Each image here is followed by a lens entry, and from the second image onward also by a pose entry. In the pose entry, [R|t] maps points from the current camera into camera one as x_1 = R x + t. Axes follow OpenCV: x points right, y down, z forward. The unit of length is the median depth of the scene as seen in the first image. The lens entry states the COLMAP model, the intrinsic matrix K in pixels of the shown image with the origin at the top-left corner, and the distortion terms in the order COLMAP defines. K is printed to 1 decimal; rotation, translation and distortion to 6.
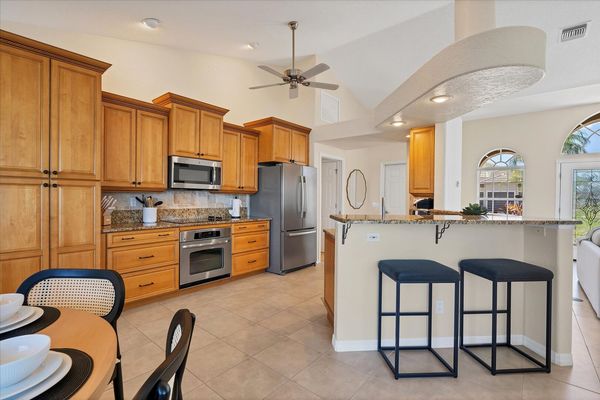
lens RADIAL K [[277.2, 0, 296.2], [0, 277.2, 200.0], [0, 0, 1]] dist [-0.002115, -0.000104]
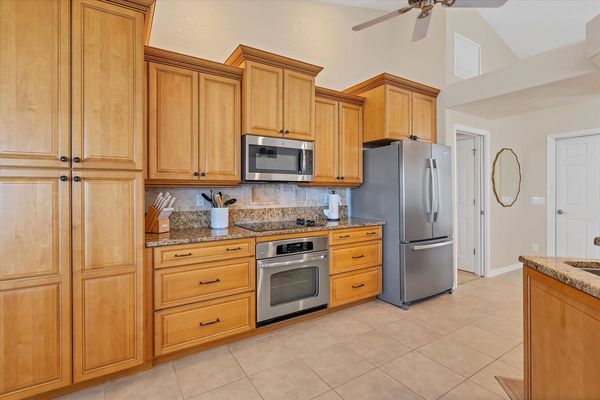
lens RADIAL K [[277.2, 0, 300.0], [0, 277.2, 194.7], [0, 0, 1]] dist [-0.002115, -0.000104]
pose [[0.953243, -0.008979, -0.302073, -0.104417], [0.010478, 0.999940, 0.003344, -0.007294], [0.302024, -0.006353, 0.953279, 0.366240]]
